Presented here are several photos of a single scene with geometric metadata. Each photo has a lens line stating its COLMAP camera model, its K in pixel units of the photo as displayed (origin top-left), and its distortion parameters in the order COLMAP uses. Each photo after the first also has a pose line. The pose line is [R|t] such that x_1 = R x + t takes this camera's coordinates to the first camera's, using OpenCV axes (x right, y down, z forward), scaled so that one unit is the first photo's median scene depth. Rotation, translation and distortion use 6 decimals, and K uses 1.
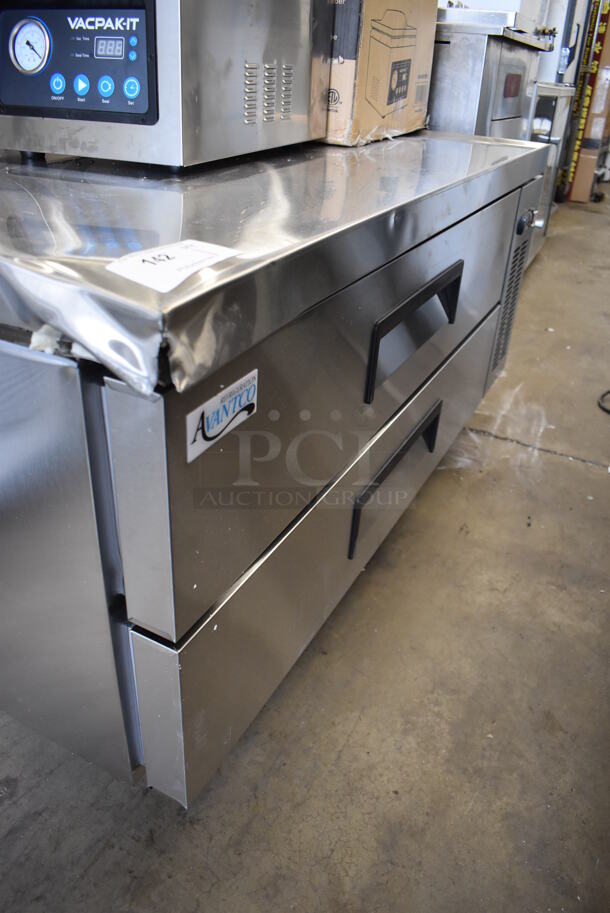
lens RADIAL K [[706.9, 0, 303.0], [0, 706.9, 457.5], [0, 0, 1]] dist [-0.096531, 0.009793]
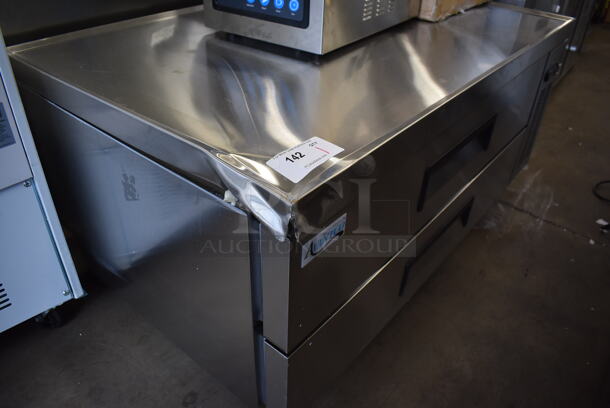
lens RADIAL K [[472.3, 0, 305.9], [0, 472.3, 203.6], [0, 0, 1]] dist [-0.096531, 0.009793]
pose [[0.976801, 0.108749, -0.184483, 0.023302], [-0.094748, 0.992026, 0.083108, -0.107988], [0.192050, -0.063701, 0.979316, -0.079016]]
